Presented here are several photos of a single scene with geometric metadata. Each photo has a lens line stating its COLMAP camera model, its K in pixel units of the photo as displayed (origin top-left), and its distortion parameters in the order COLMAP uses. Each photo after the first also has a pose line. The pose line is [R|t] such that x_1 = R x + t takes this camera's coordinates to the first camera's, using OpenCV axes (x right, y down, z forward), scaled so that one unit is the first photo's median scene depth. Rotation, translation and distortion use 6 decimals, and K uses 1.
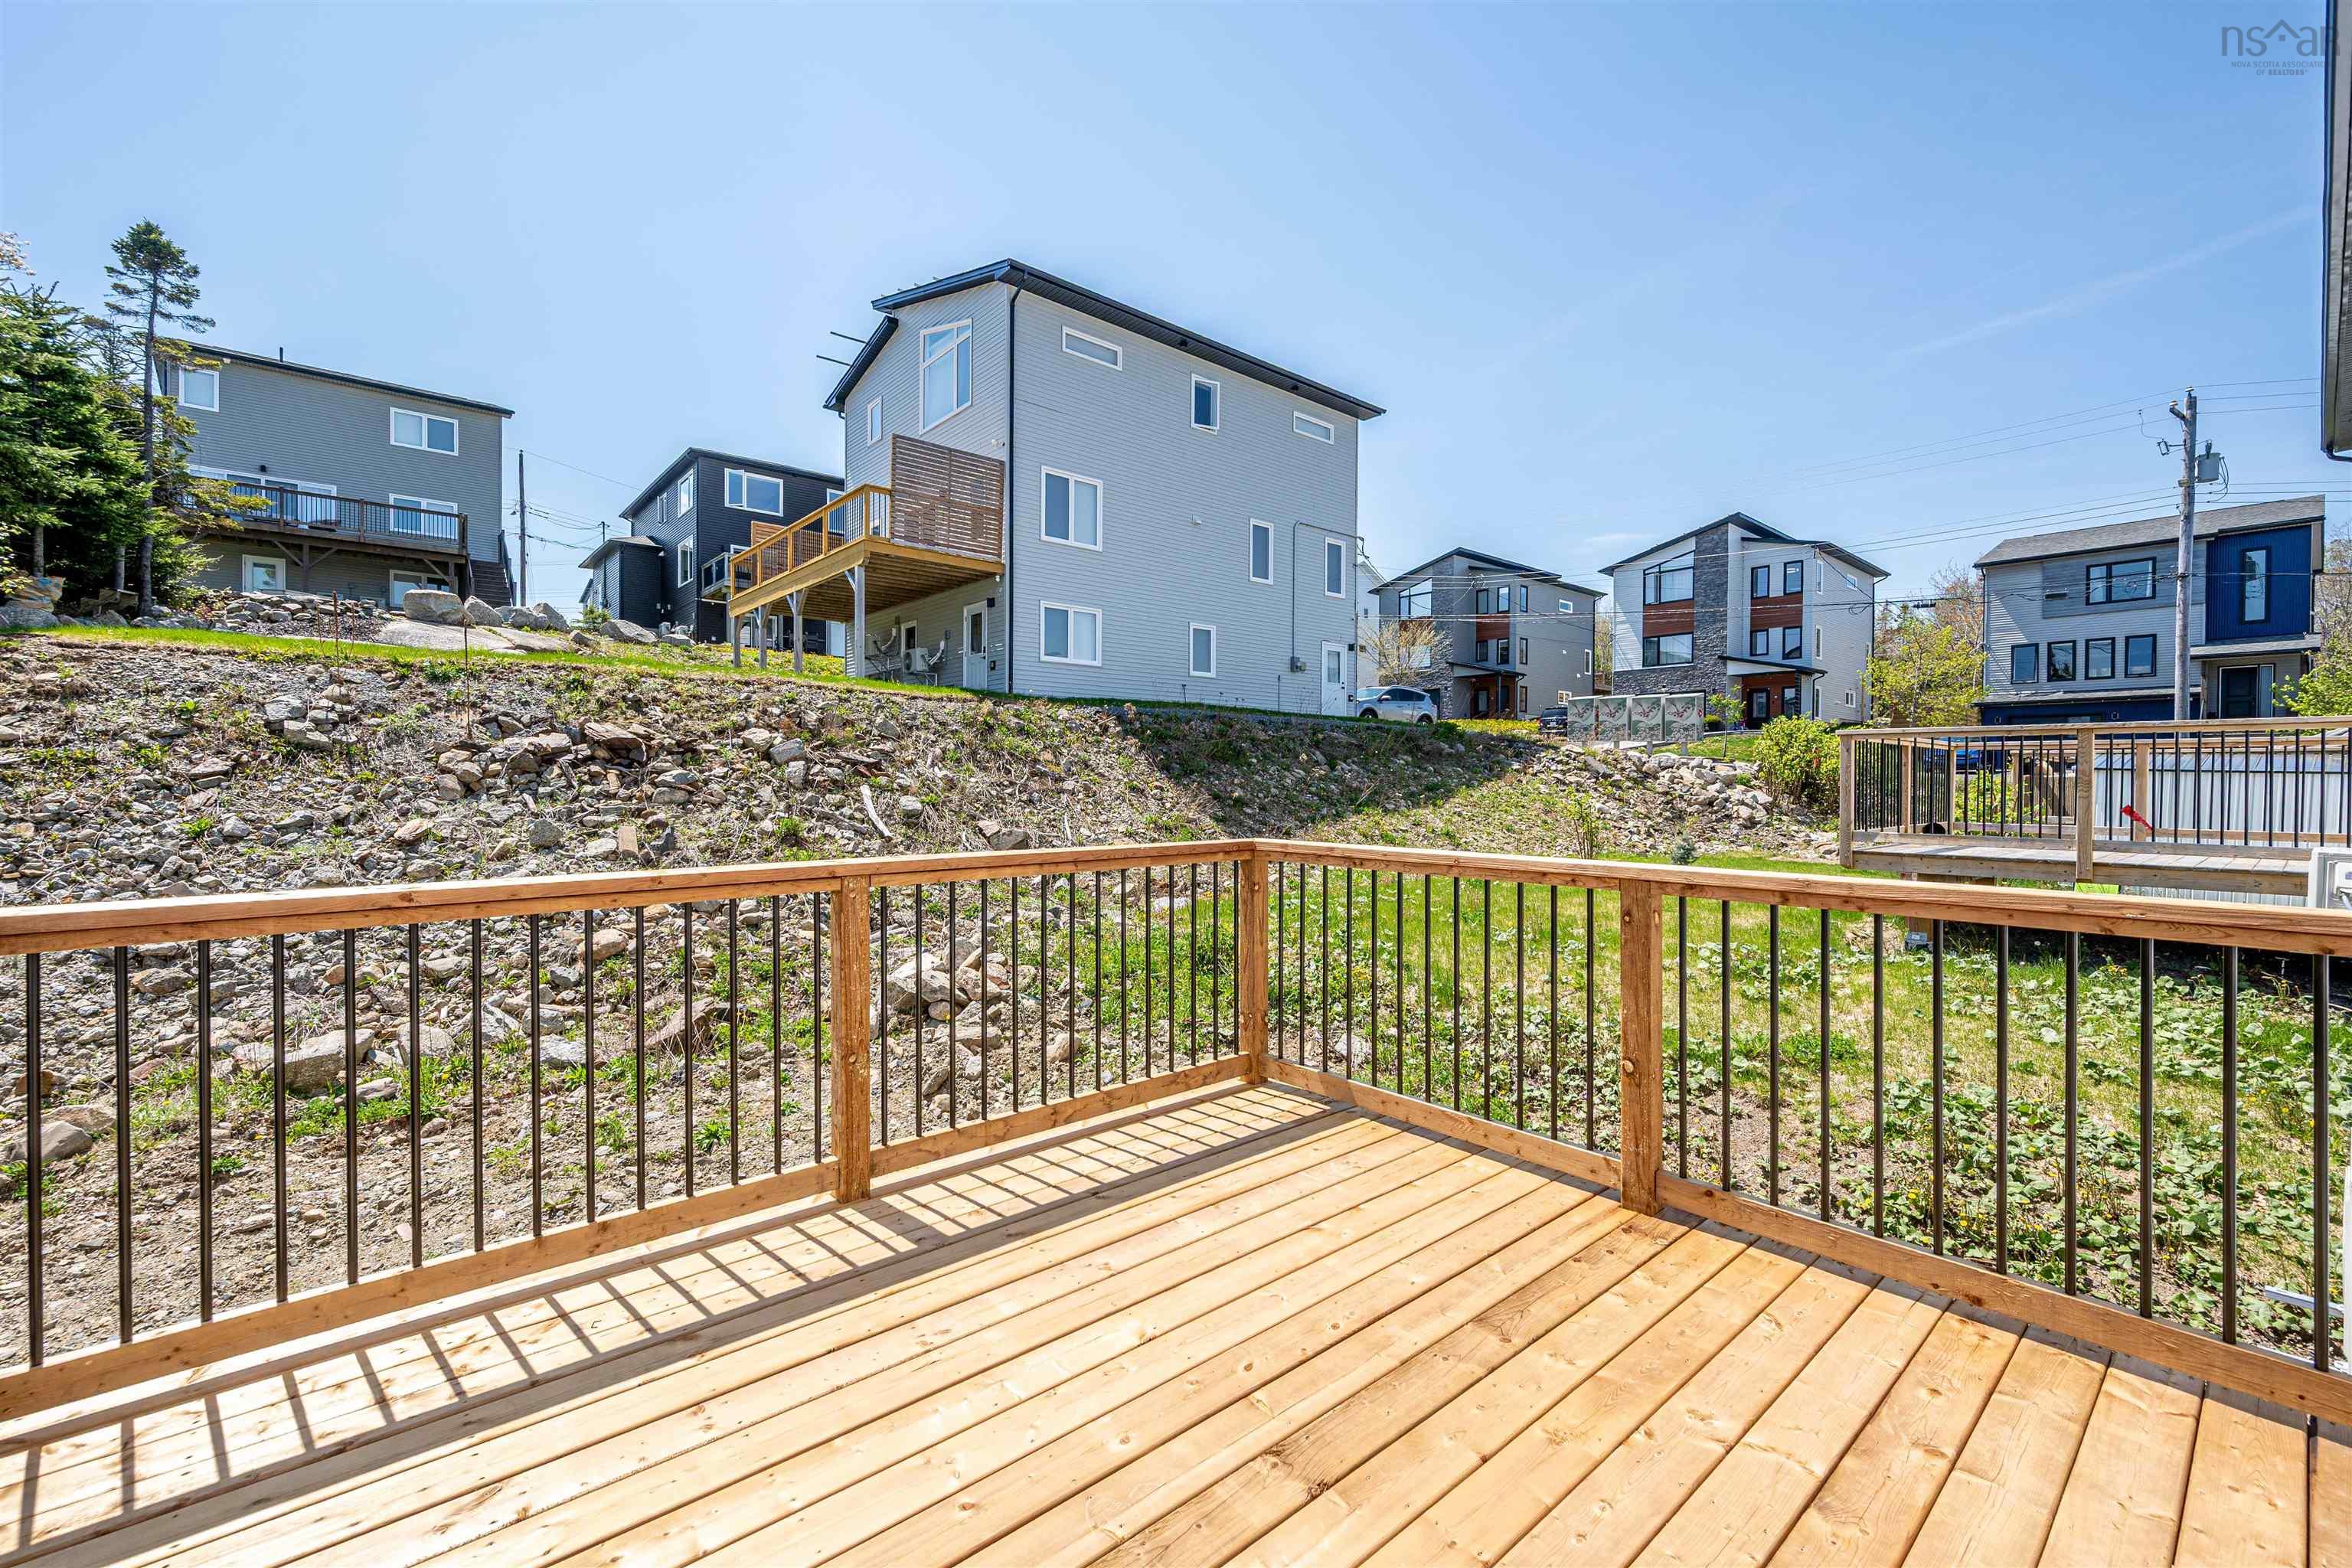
lens RADIAL K [[956.3, 0, 1176.0], [0, 956.3, 784.0], [0, 0, 1]] dist [-0.002228, -0.000326]
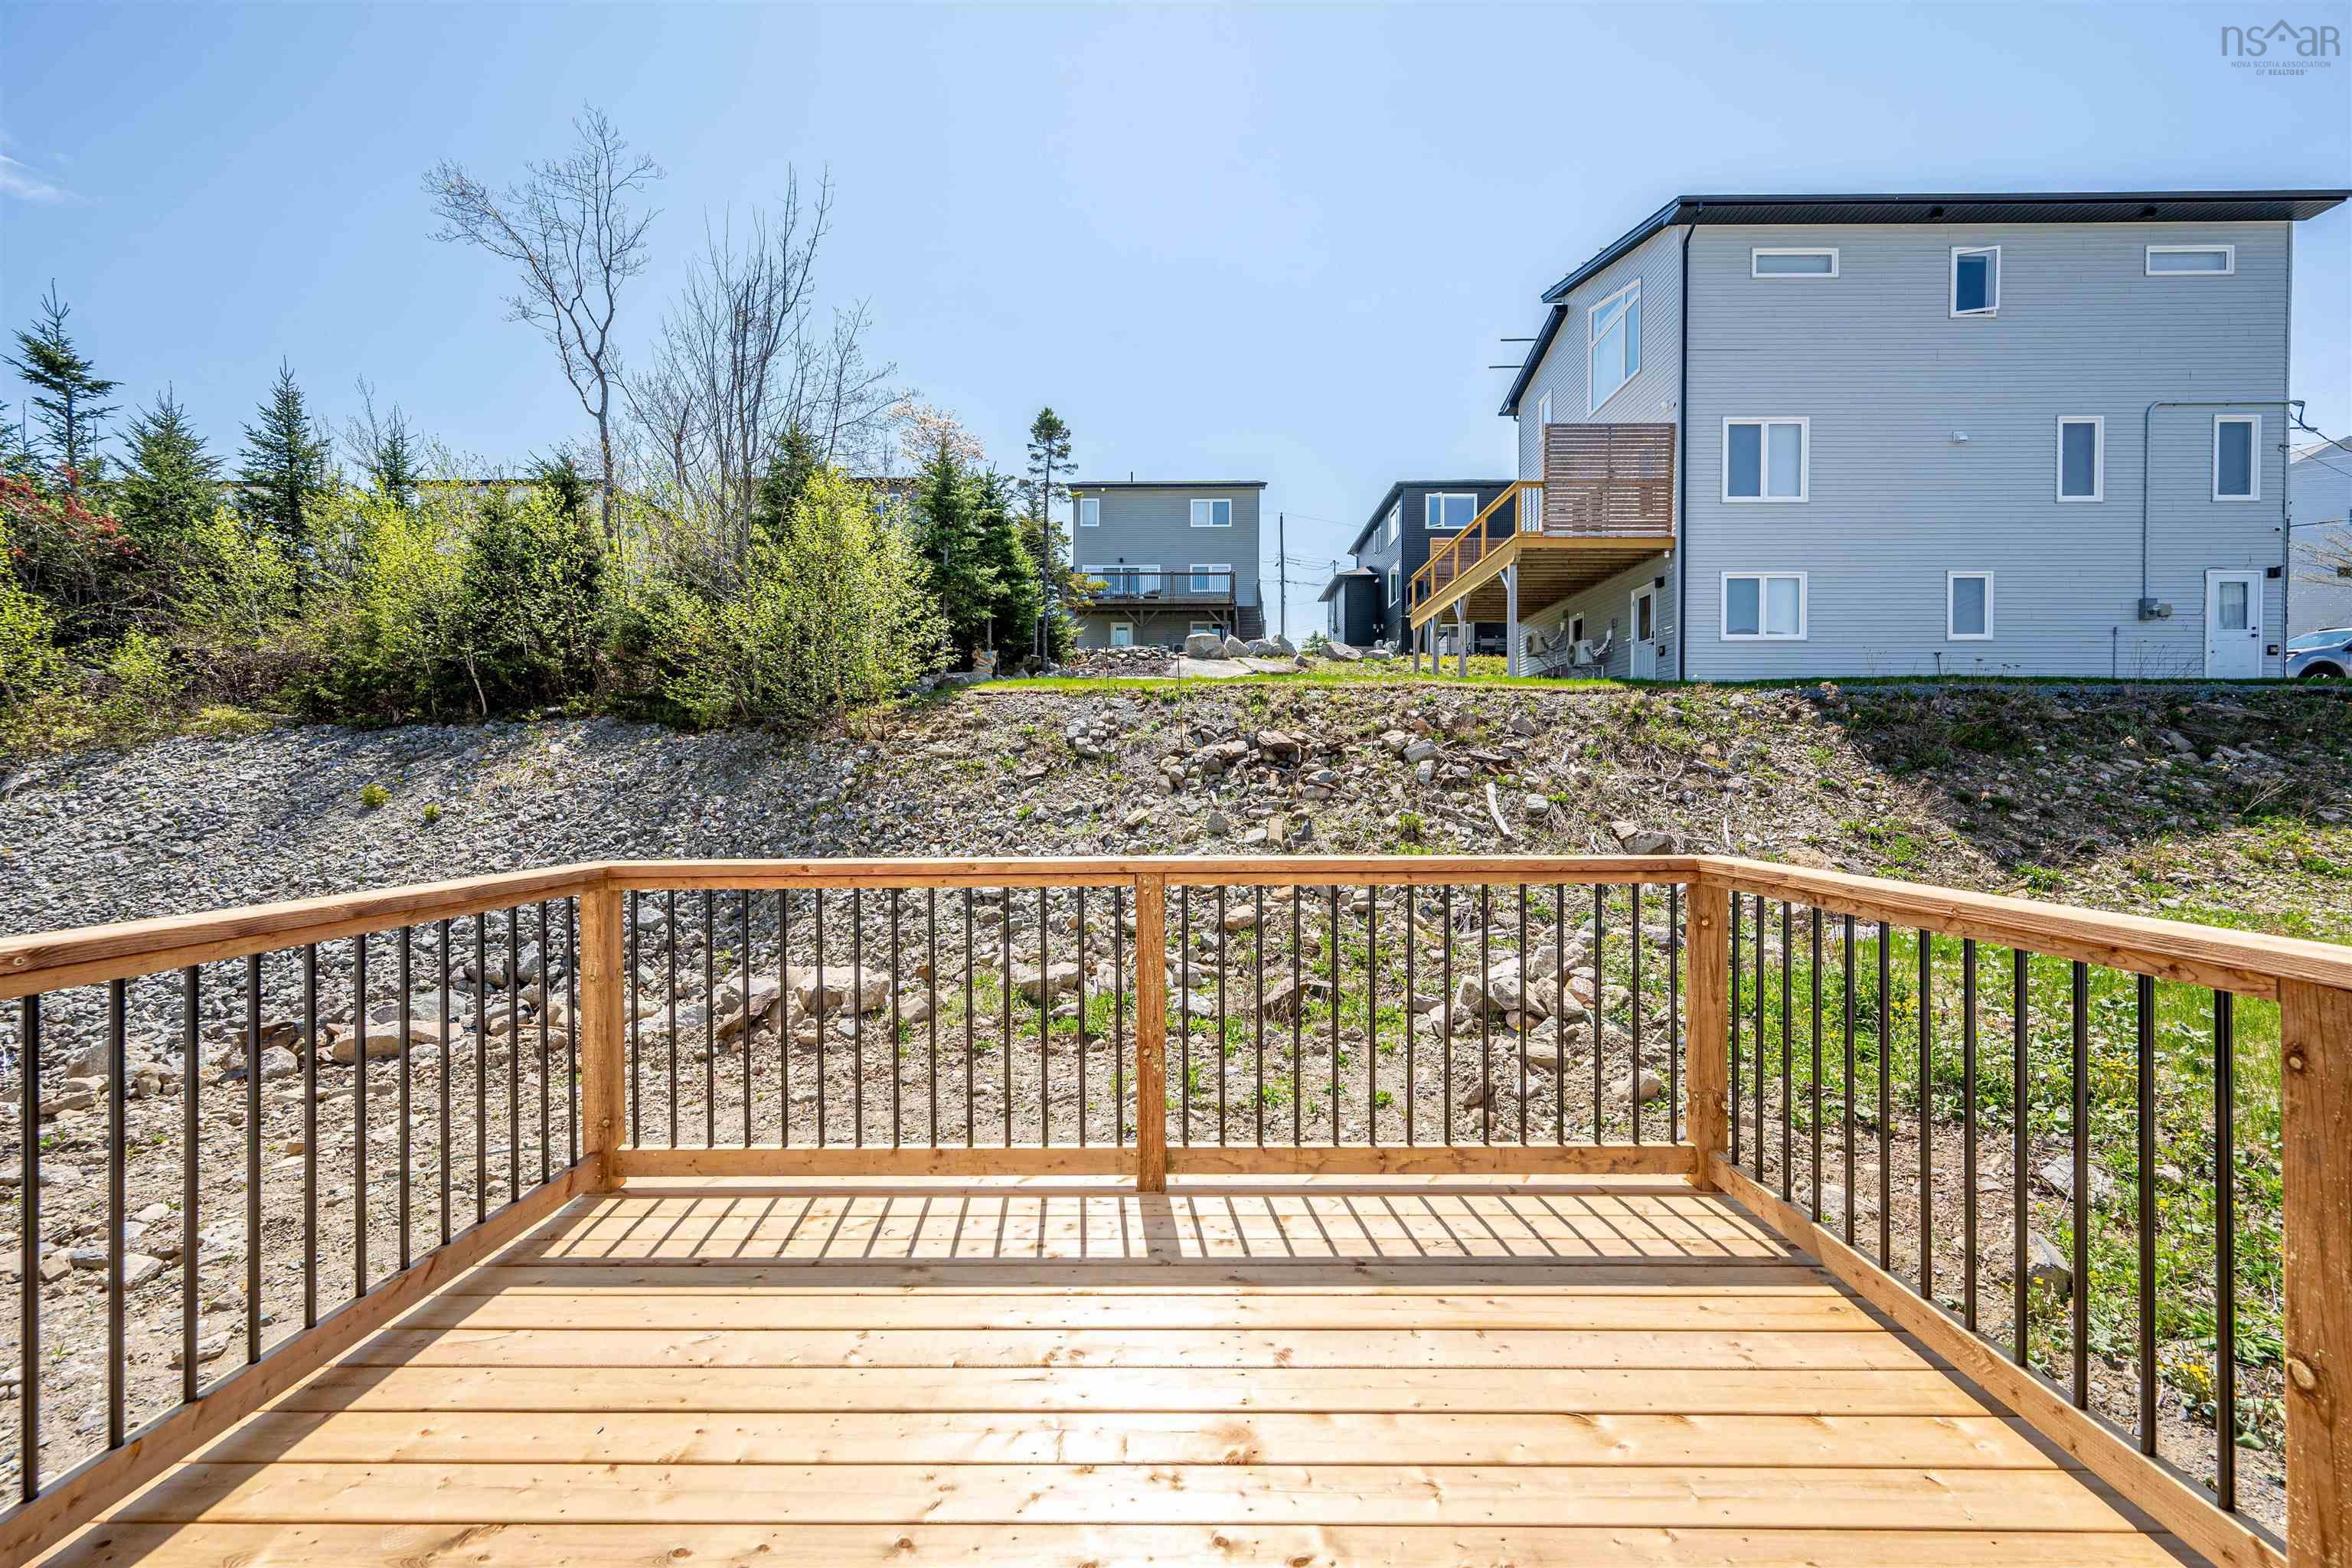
lens RADIAL K [[928.5, 0, 1176.0], [0, 928.5, 784.0], [0, 0, 1]] dist [-0.000651, -0.000040]
pose [[0.757507, -0.000570, -0.652827, 0.058244], [0.002151, 0.999996, 0.001623, 0.000015], [0.652823, -0.002634, 0.757506, 0.047474]]
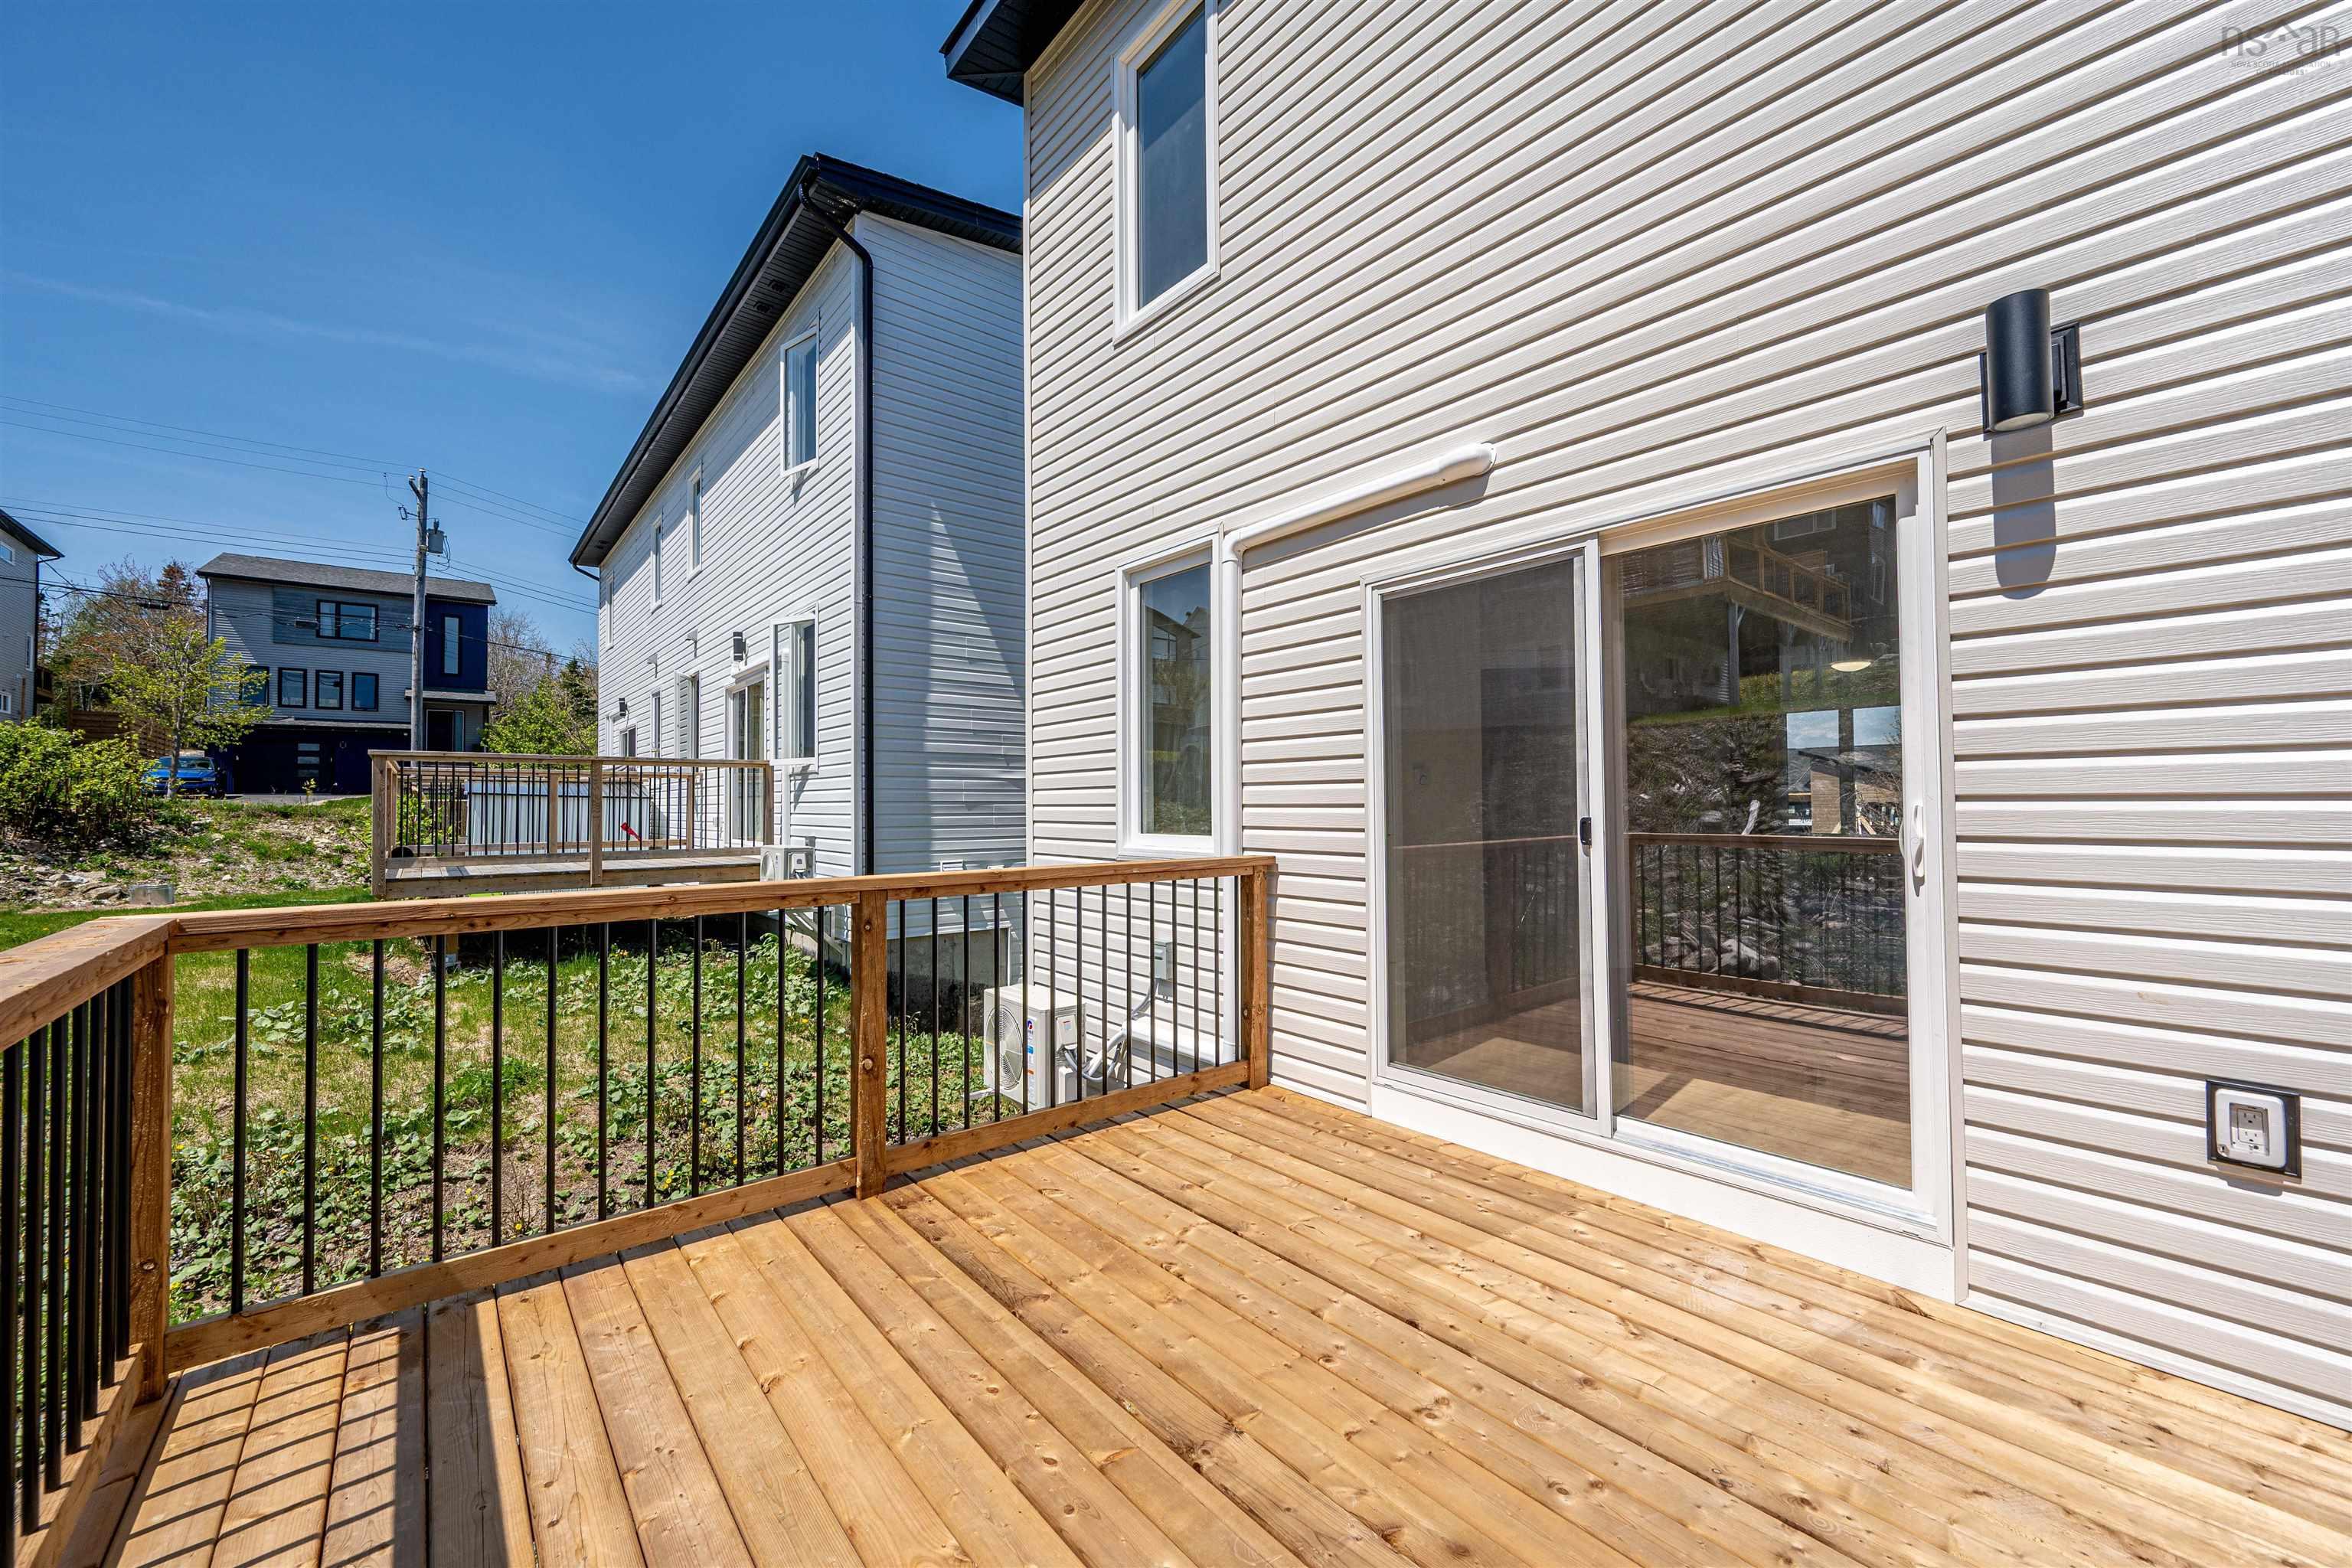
lens RADIAL K [[928.5, 0, 1176.0], [0, 928.5, 784.0], [0, 0, 1]] dist [-0.000651, -0.000040]
pose [[0.022644, 0.017058, 0.999598, -0.098035], [0.009820, 0.999802, -0.017284, -0.000328], [-0.999695, 0.010208, 0.022472, 0.105544]]
